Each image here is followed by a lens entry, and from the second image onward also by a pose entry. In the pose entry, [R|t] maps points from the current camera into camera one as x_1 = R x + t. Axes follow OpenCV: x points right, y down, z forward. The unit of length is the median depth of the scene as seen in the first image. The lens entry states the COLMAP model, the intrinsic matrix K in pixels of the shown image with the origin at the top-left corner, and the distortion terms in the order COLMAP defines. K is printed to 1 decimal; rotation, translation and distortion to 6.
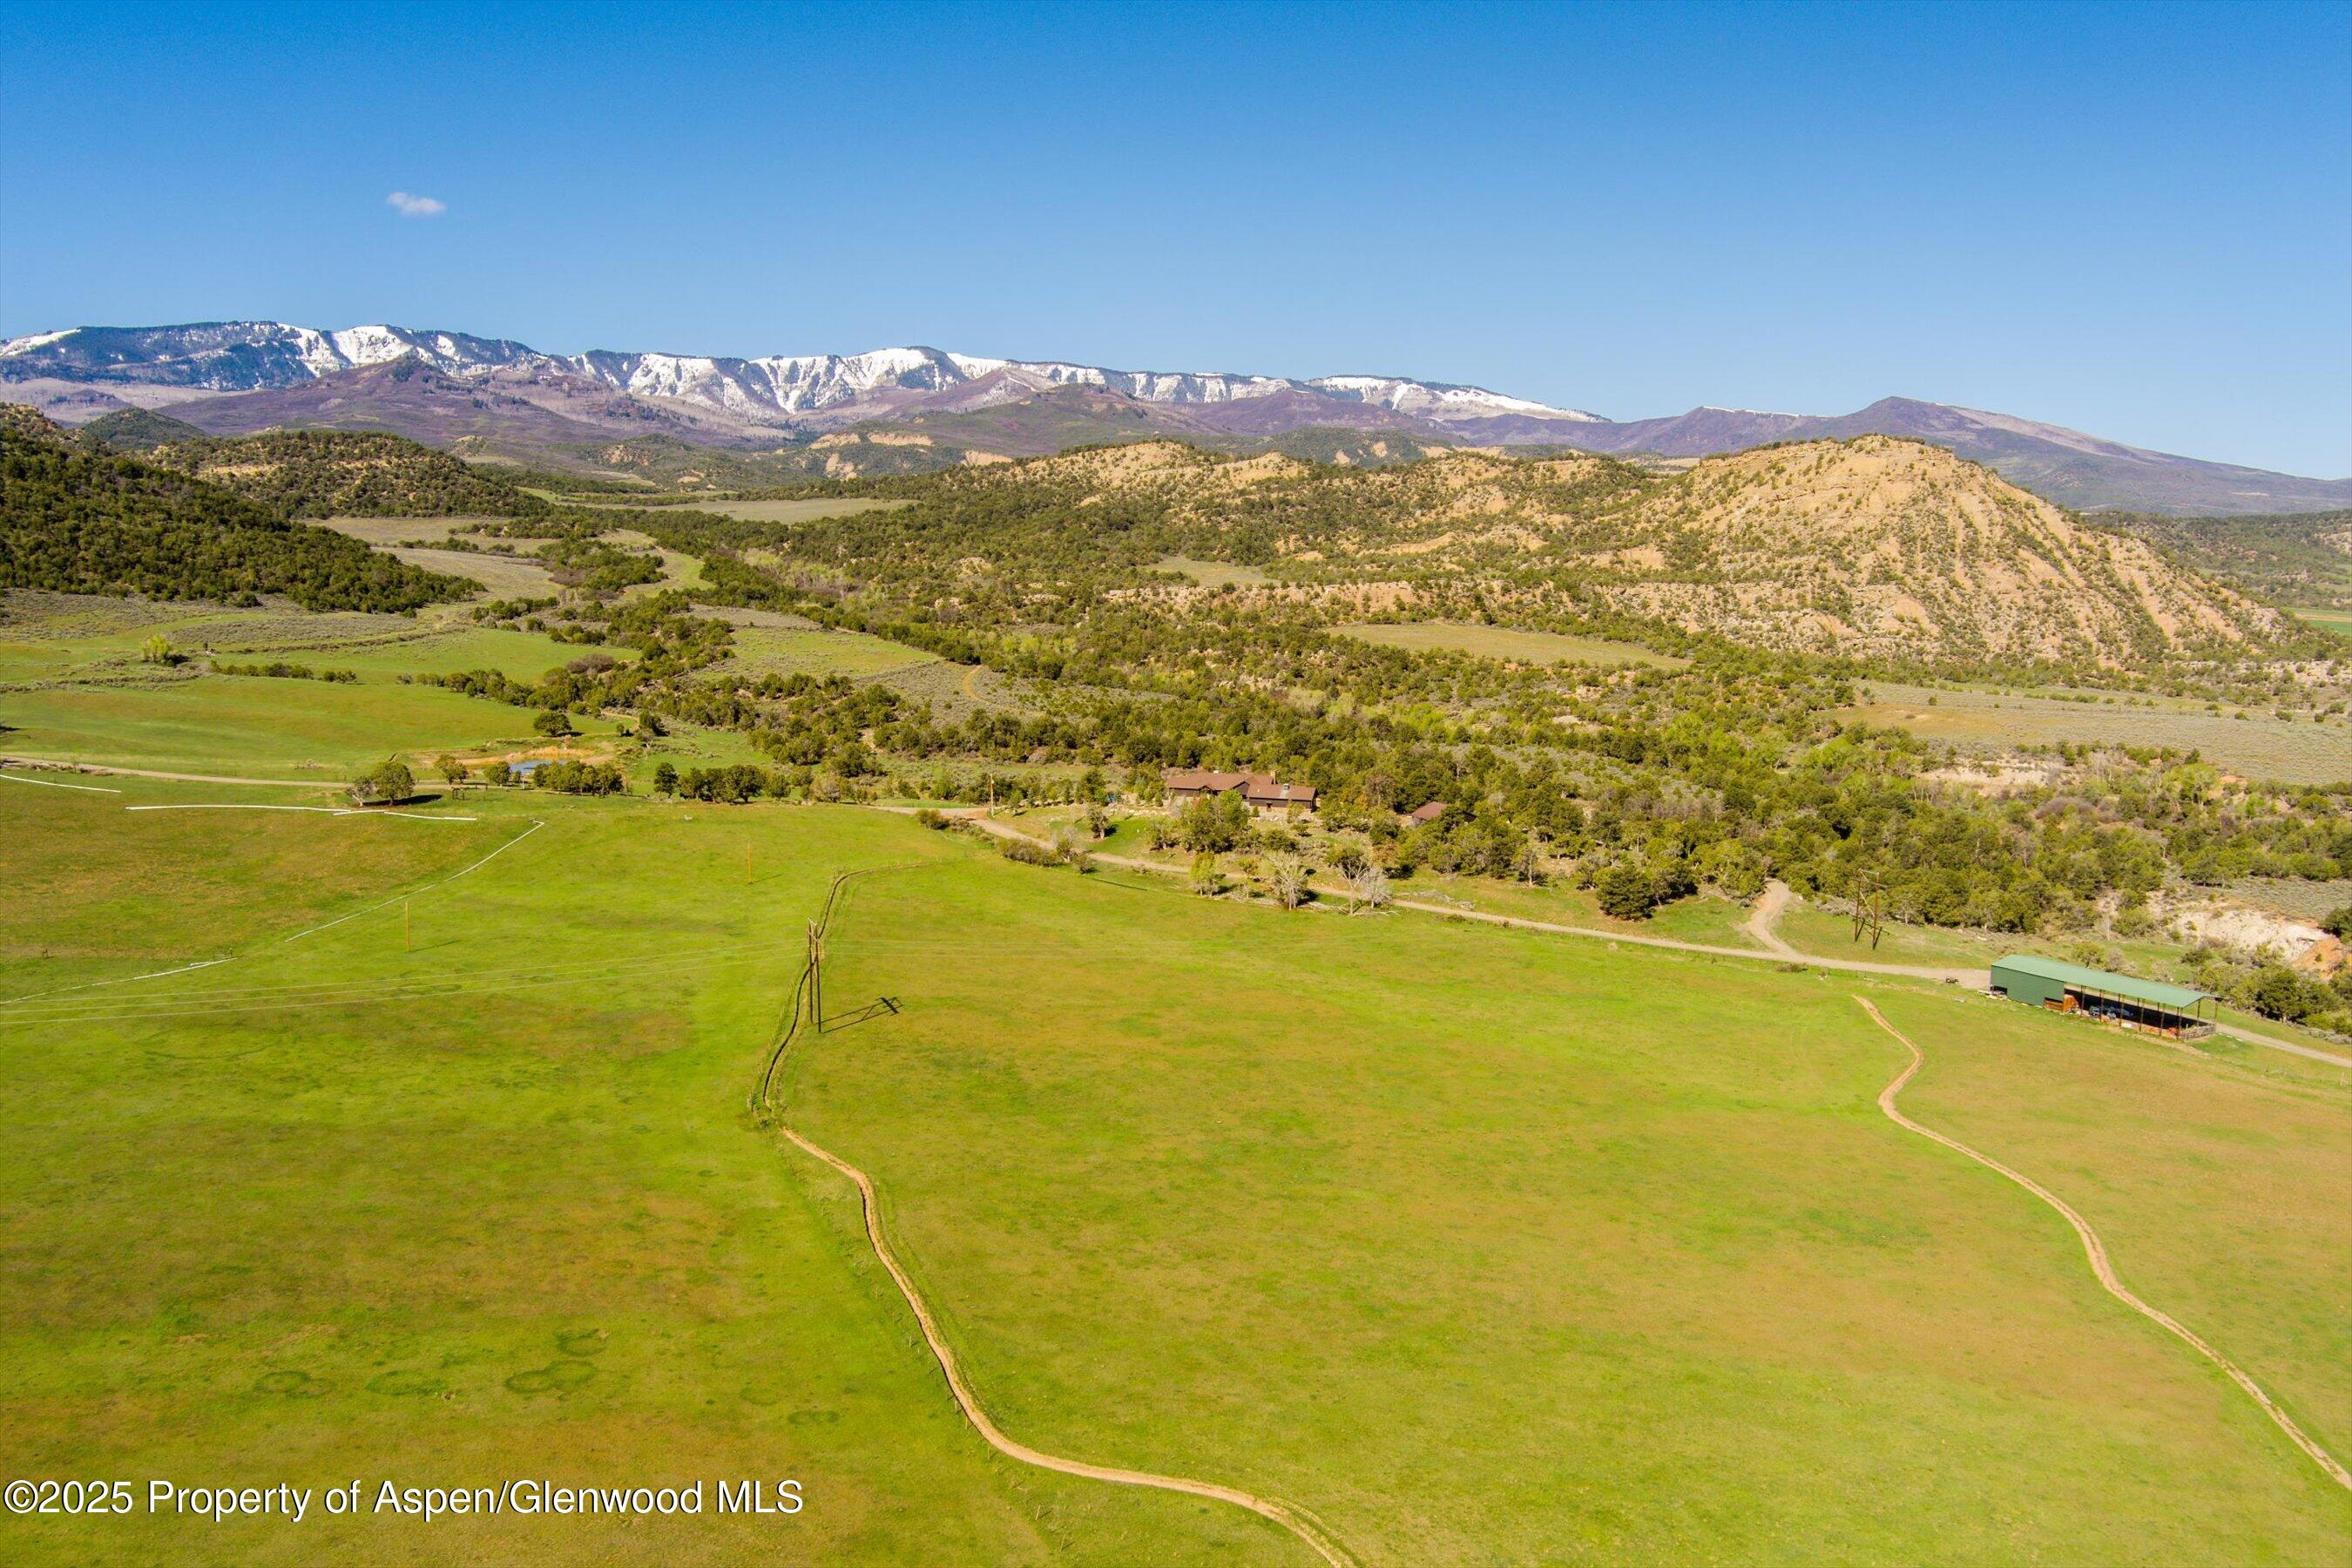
lens RADIAL K [[1933.0, 0, 1176.0], [0, 1933.0, 784.0], [0, 0, 1]] dist [-0.074484, 0.014147]
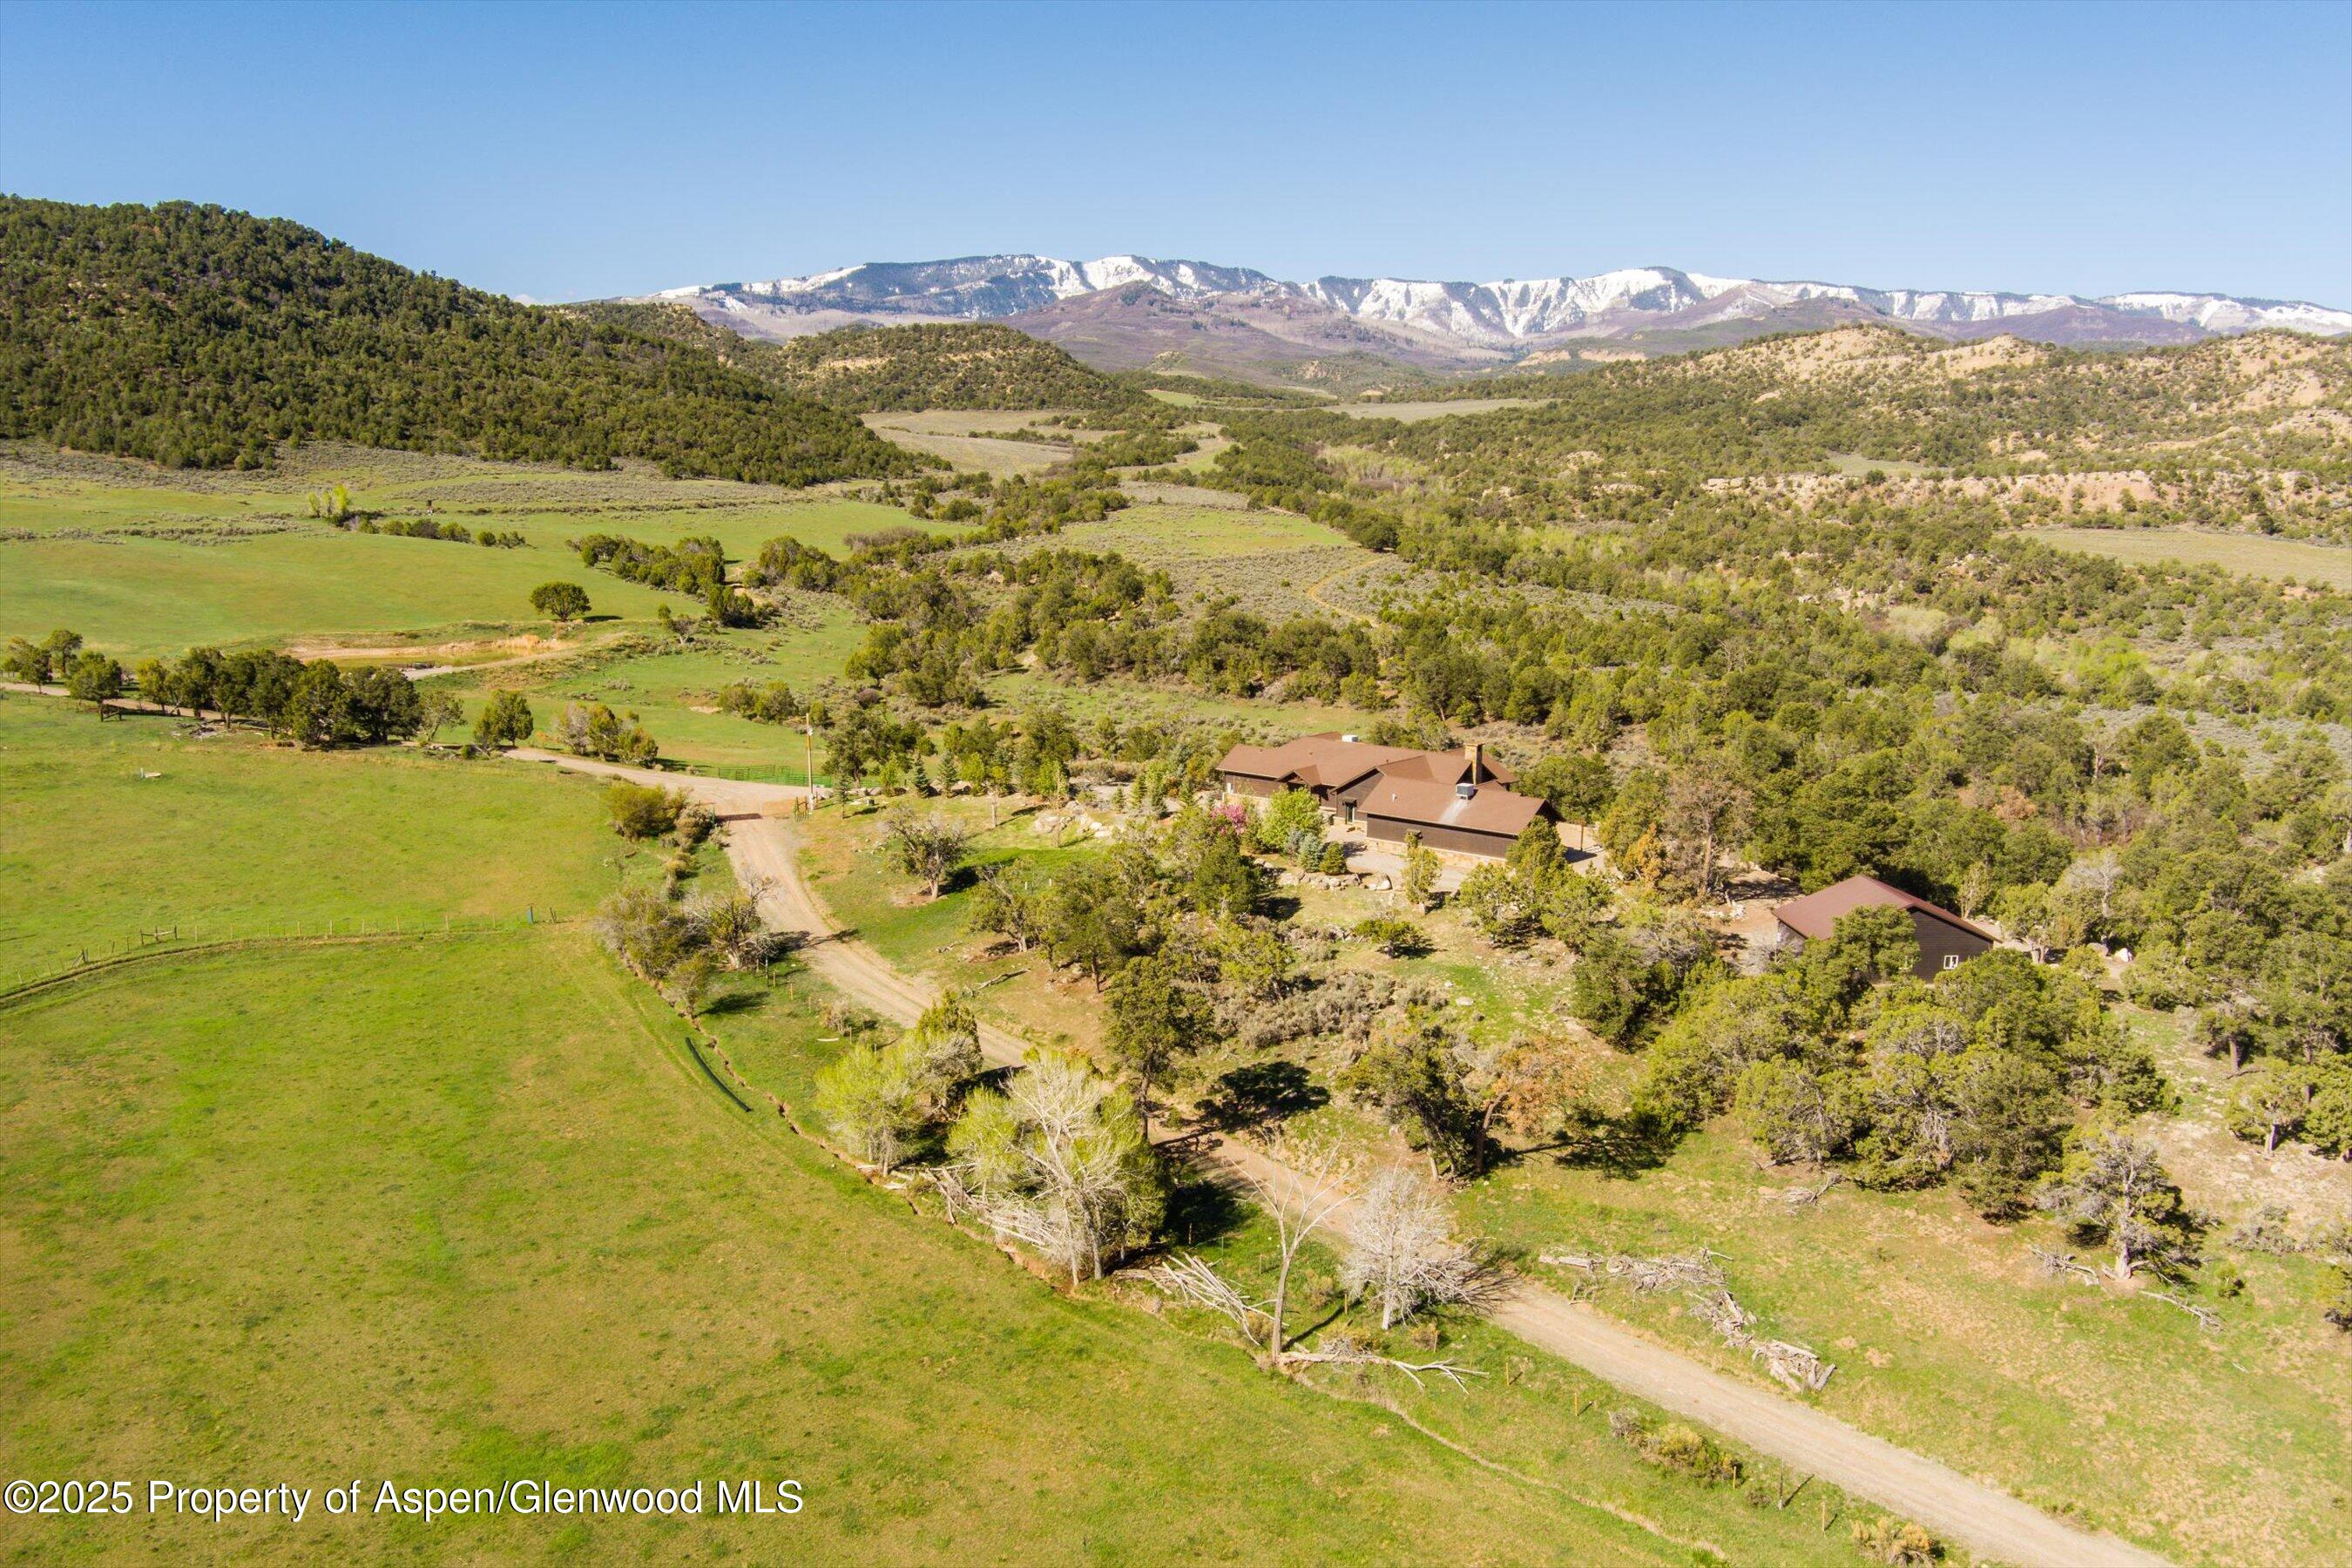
lens RADIAL K [[1901.1, 0, 1169.3], [0, 1901.1, 791.0], [0, 0, 1]] dist [-0.073138, 0.026208]
pose [[0.925792, 0.068349, -0.371803, 0.030165], [-0.053840, 0.997333, 0.049279, -0.002941], [0.374179, -0.025604, 0.927003, 0.142978]]
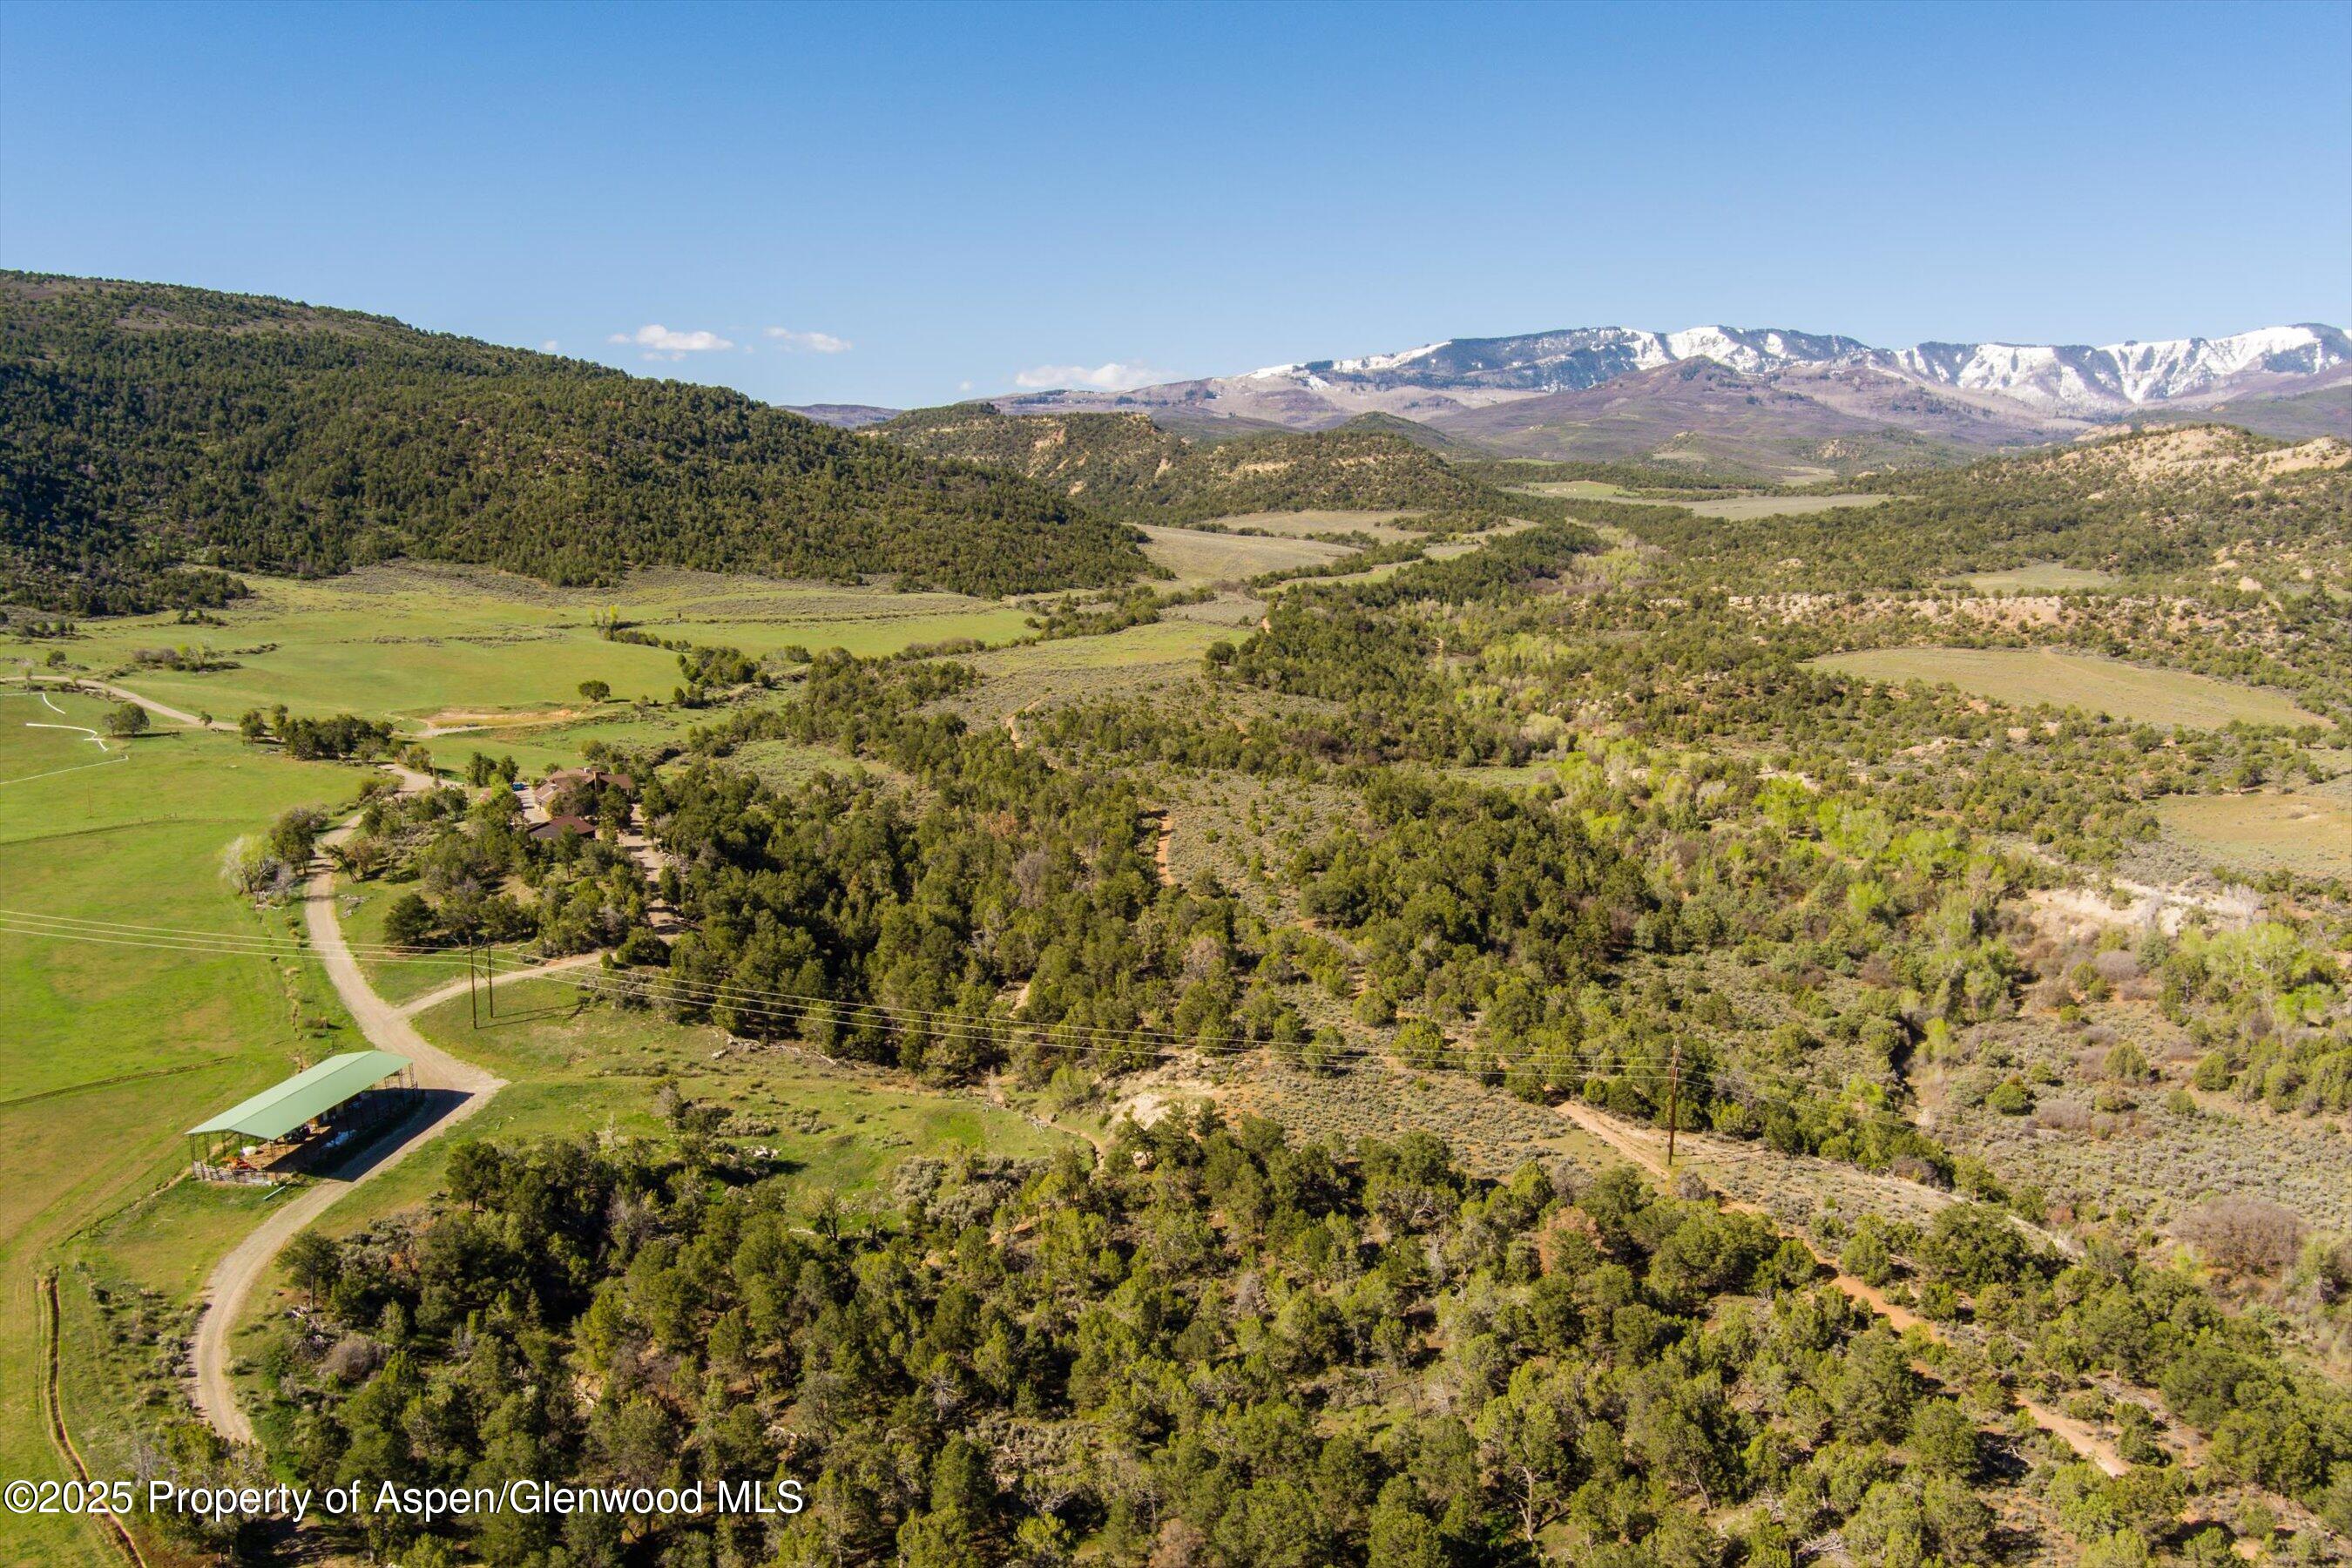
lens RADIAL K [[1933.0, 0, 1176.0], [0, 1933.0, 784.0], [0, 0, 1]] dist [-0.074484, 0.014147]
pose [[0.755698, 0.089797, -0.648735, 0.203697], [-0.088724, 0.995461, 0.034439, -0.013597], [0.648883, 0.031533, 0.760235, 0.102357]]
